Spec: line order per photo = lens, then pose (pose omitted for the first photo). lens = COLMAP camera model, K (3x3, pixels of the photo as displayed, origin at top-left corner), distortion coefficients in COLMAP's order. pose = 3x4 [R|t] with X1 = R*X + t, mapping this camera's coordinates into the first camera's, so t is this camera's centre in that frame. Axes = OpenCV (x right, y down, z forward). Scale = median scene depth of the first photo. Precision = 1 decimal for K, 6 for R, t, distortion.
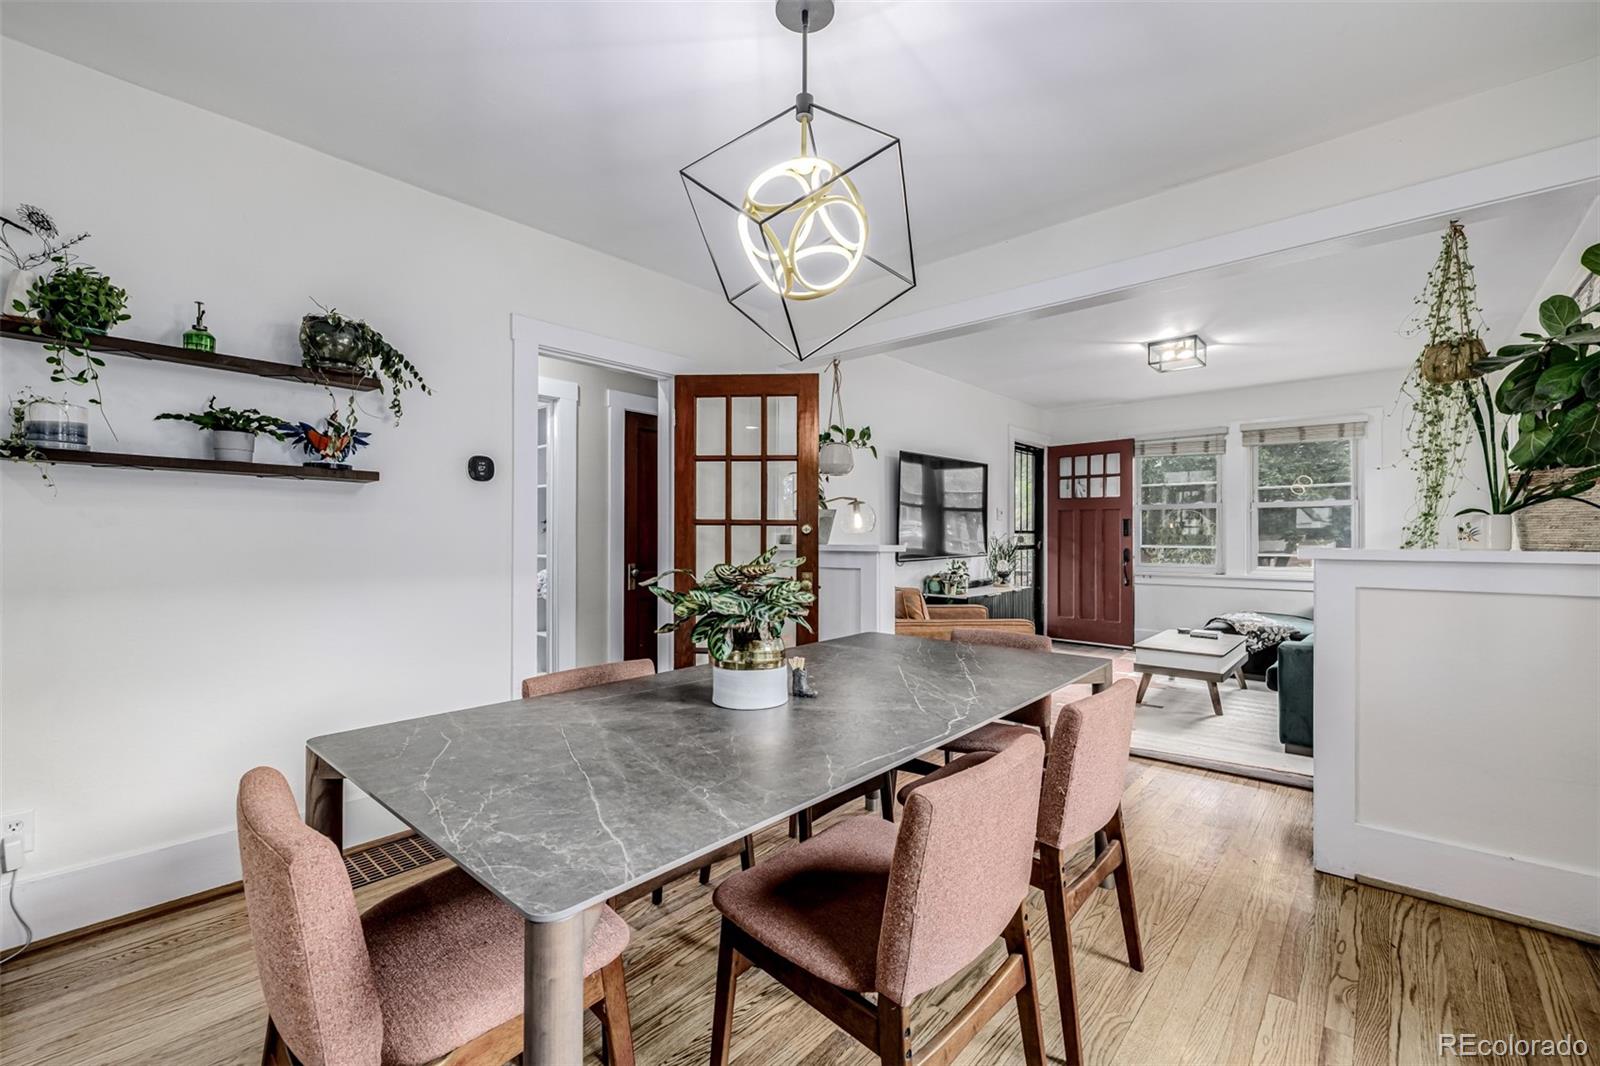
lens RADIAL K [[668.8, 0, 808.6], [0, 668.8, 530.9], [0, 0, 1]] dist [0.001043, 0.001082]
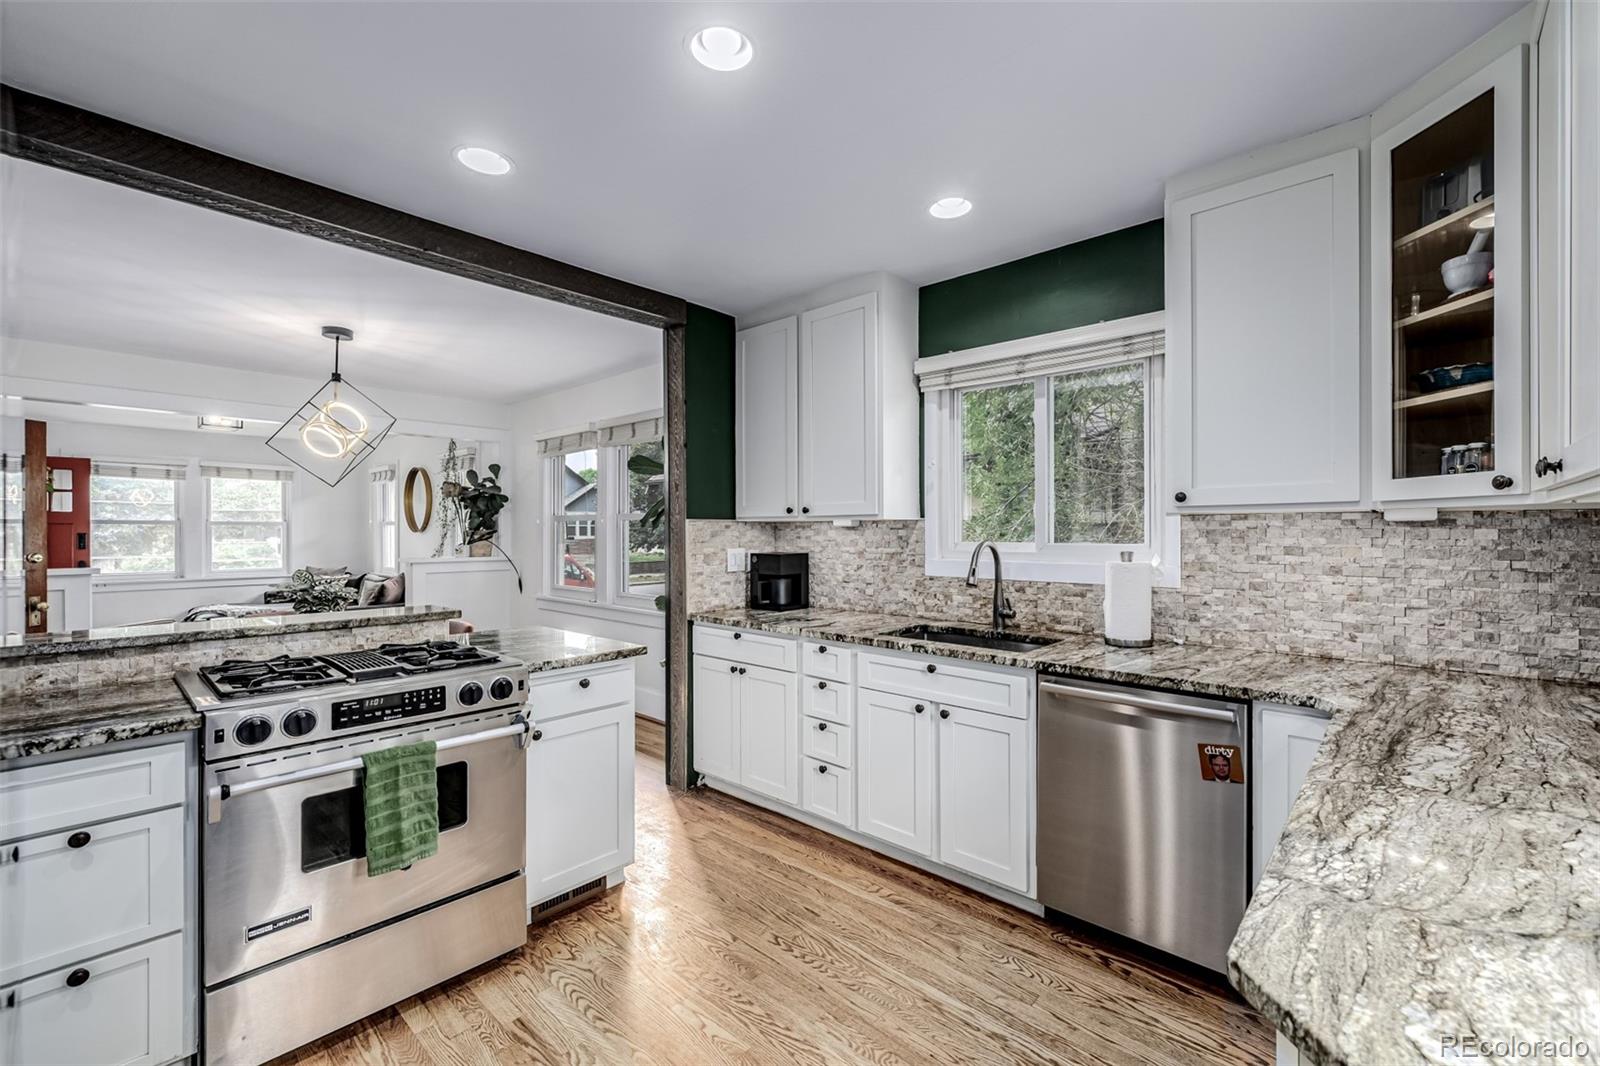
lens RADIAL K [[668.8, 0, 793.3], [0, 668.8, 537.8], [0, 0, 1]] dist [0.001043, 0.001082]
pose [[0.024916, -0.012276, 0.999614, -0.711393], [-0.005381, 0.999908, 0.012414, -0.037765], [-0.999675, -0.005688, 0.024848, -0.197786]]
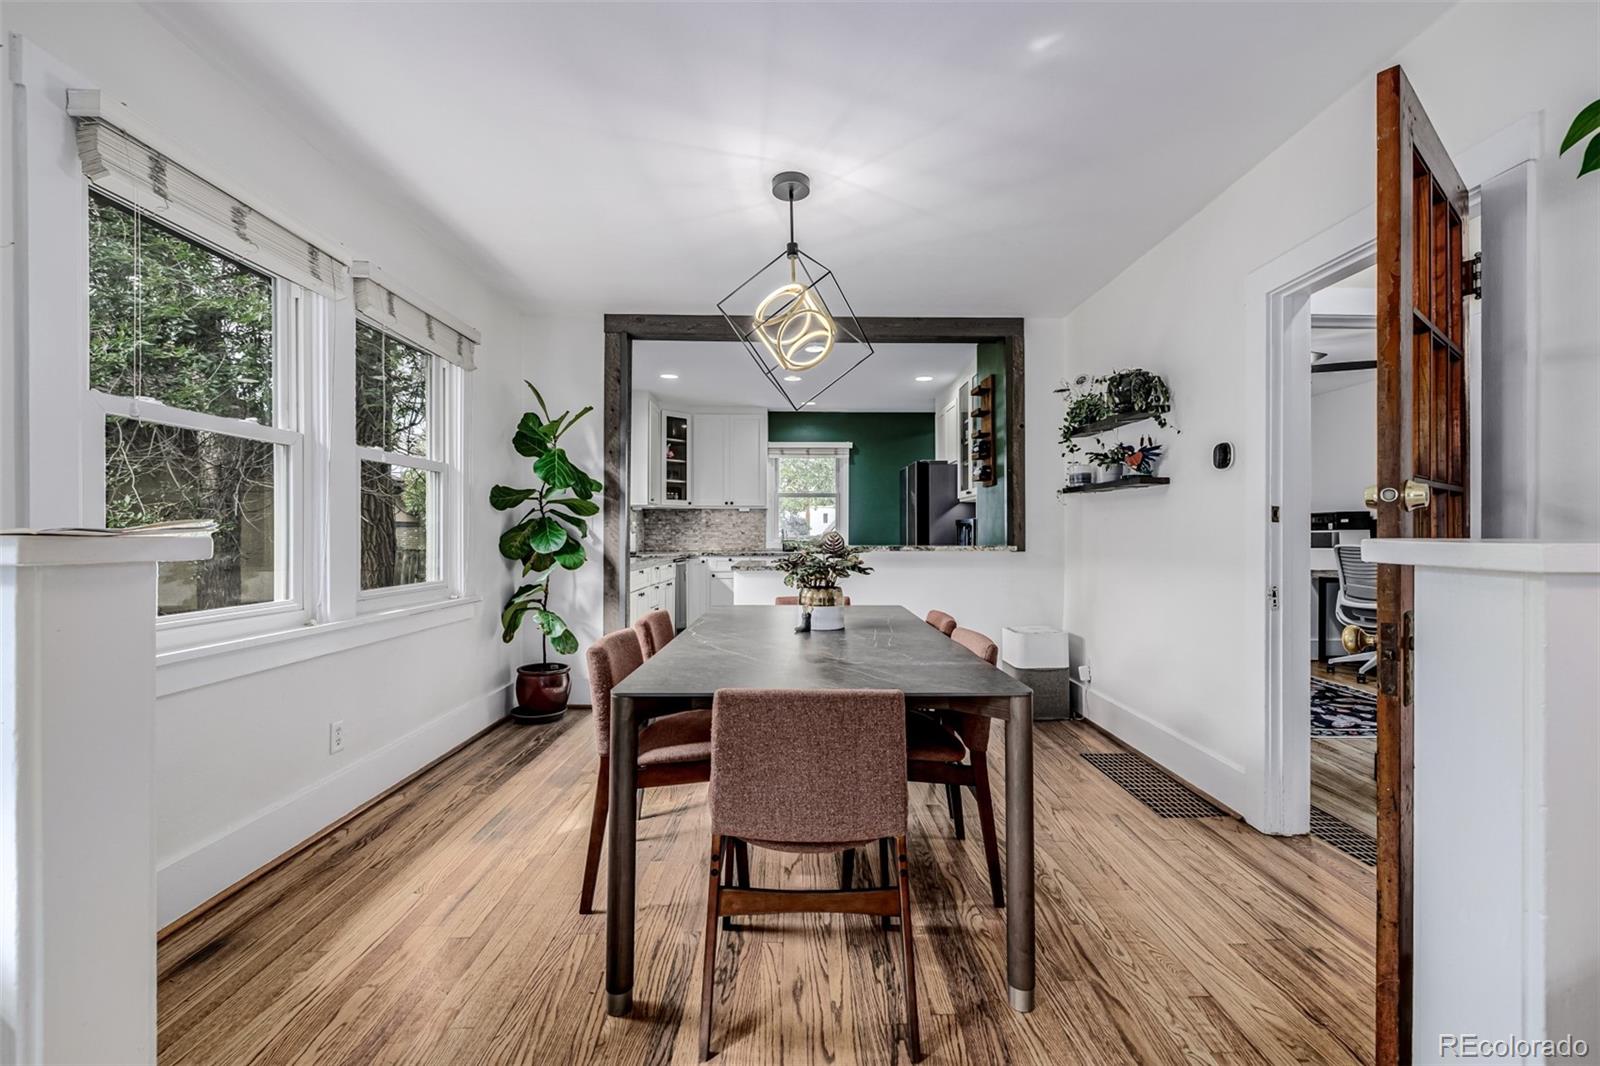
lens RADIAL K [[668.8, 0, 809.6], [0, 668.8, 533.7], [0, 0, 1]] dist [0.001043, 0.001082]
pose [[-0.741453, -0.003165, -0.670997, 0.309299], [0.002376, 0.999970, -0.007342, 0.012536], [0.671000, -0.007038, -0.741424, 0.668100]]
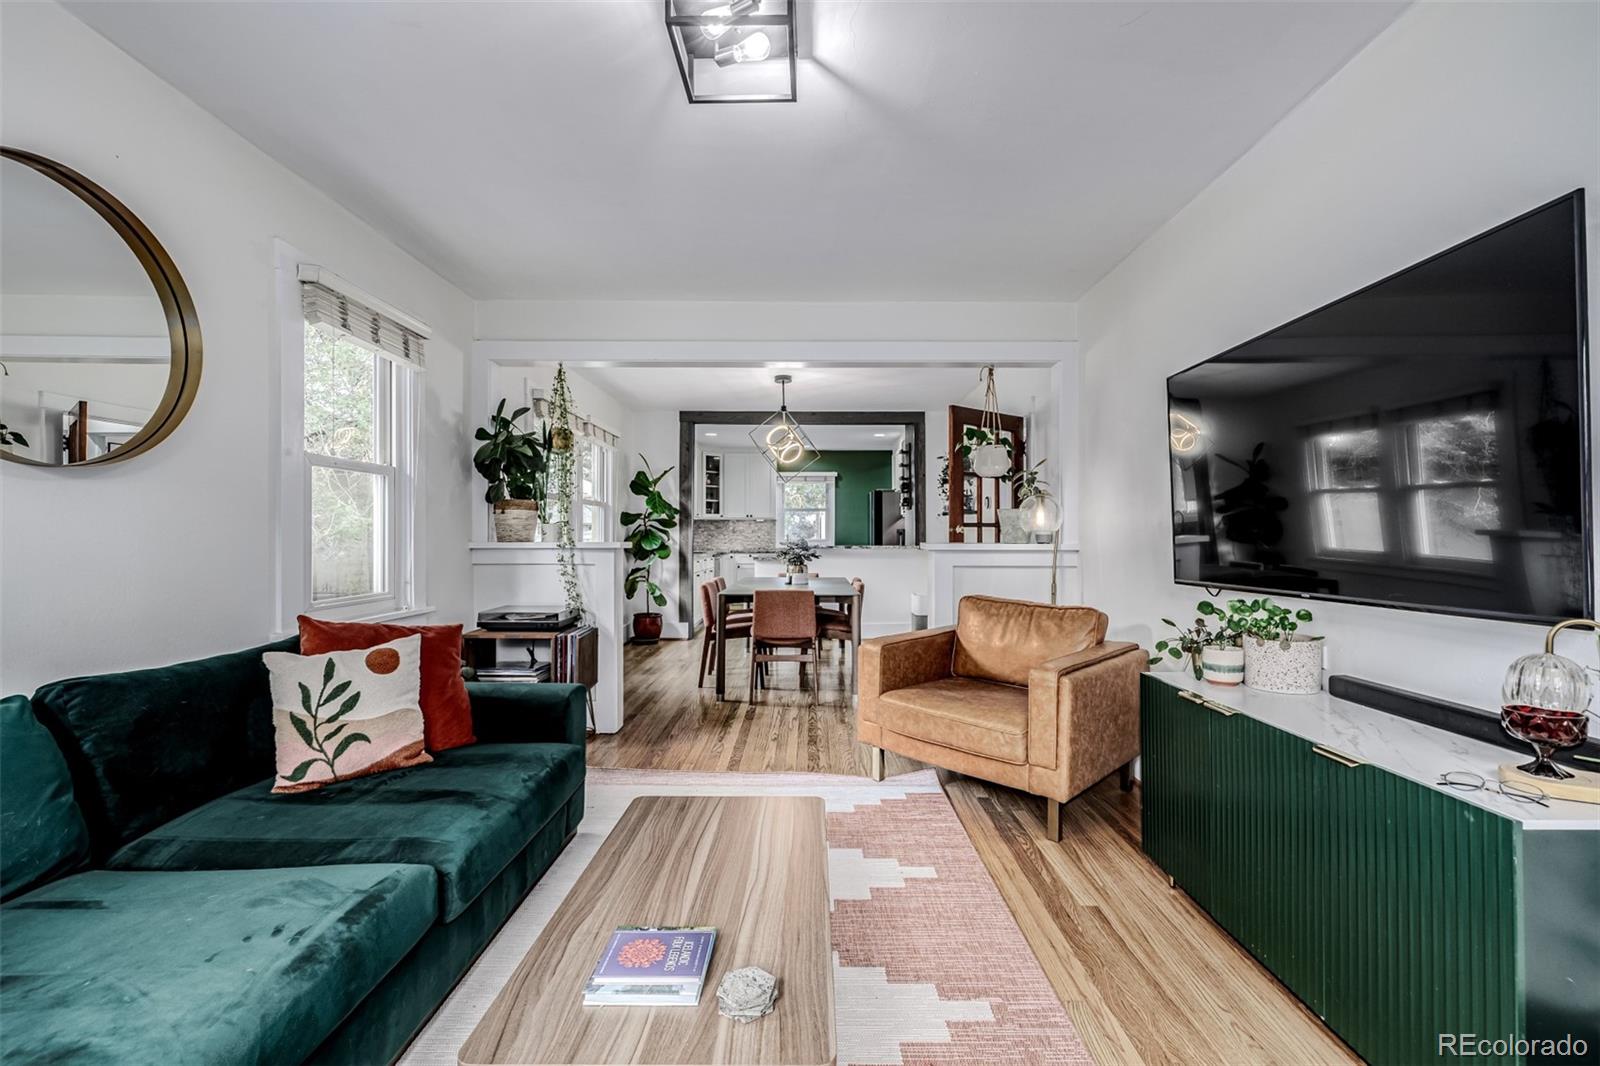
lens RADIAL K [[668.8, 0, 804.3], [0, 668.8, 533.0], [0, 0, 1]] dist [0.001043, 0.001082]
pose [[-0.760283, -0.004987, -0.649573, 0.641454], [0.002691, 0.999938, -0.010825, 0.010241], [0.649587, -0.009978, -0.760222, 1.106817]]
